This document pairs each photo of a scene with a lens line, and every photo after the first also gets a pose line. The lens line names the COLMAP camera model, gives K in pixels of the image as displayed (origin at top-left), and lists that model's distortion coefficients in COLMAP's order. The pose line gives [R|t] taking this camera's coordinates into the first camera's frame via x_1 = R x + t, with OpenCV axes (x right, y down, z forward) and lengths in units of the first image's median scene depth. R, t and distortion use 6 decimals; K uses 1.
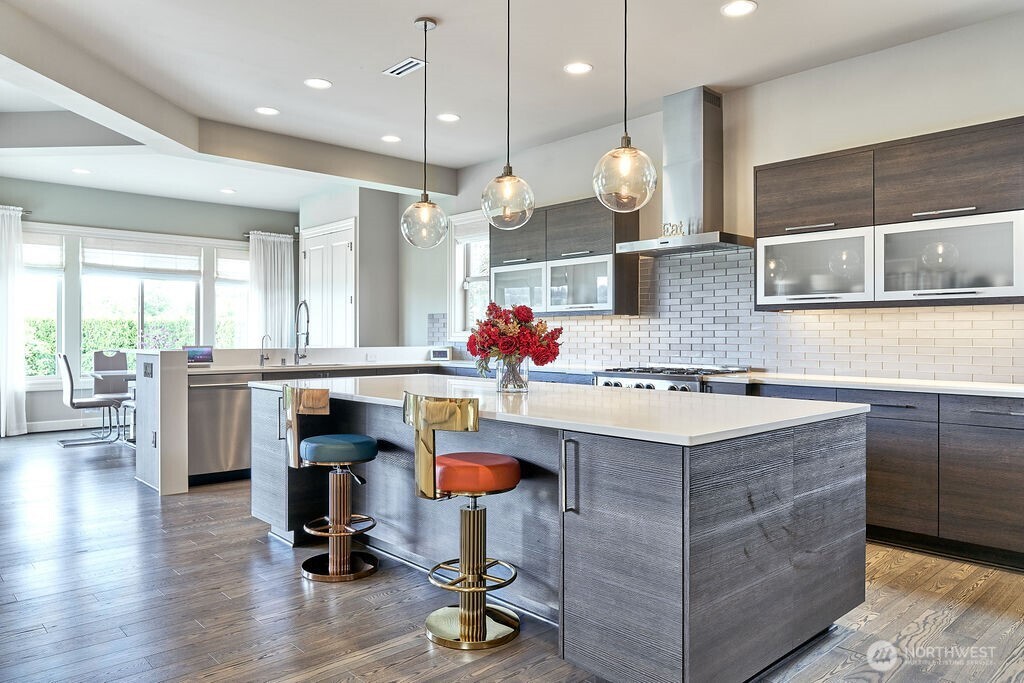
lens RADIAL K [[702.0, 0, 512.0], [0, 702.0, 341.5], [0, 0, 1]] dist [-0.007446, 0.000545]
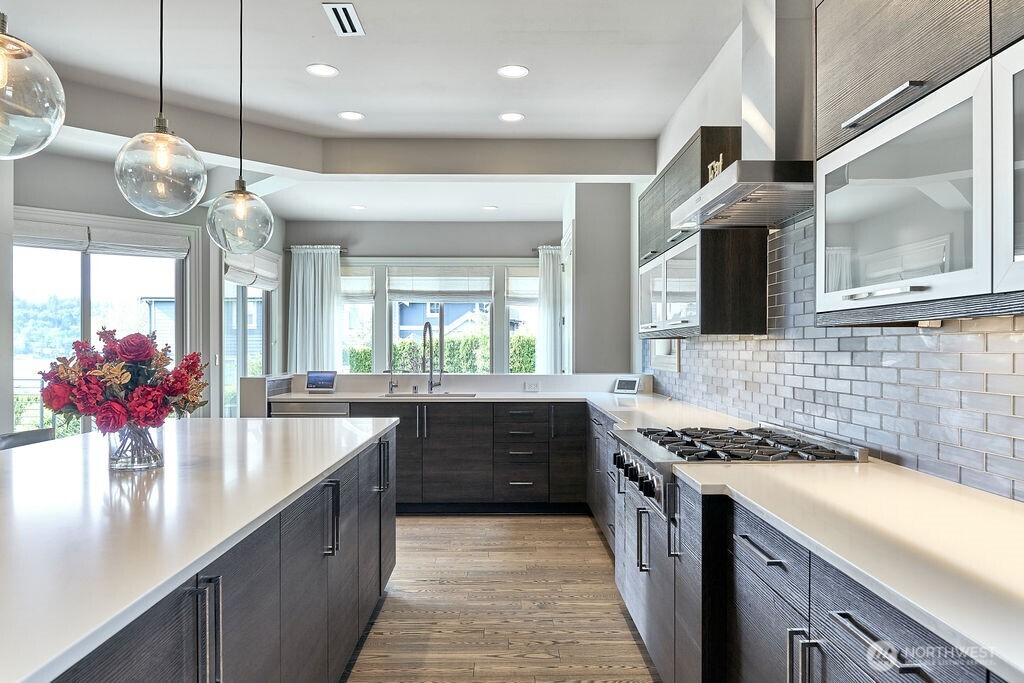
lens RADIAL K [[702.0, 0, 512.0], [0, 702.0, 341.5], [0, 0, 1]] dist [-0.007446, 0.000545]
pose [[0.749720, -0.006014, -0.661727, 0.278351], [-0.005565, 0.999866, -0.015393, -0.015155], [0.661731, 0.015223, 0.749586, 0.309632]]
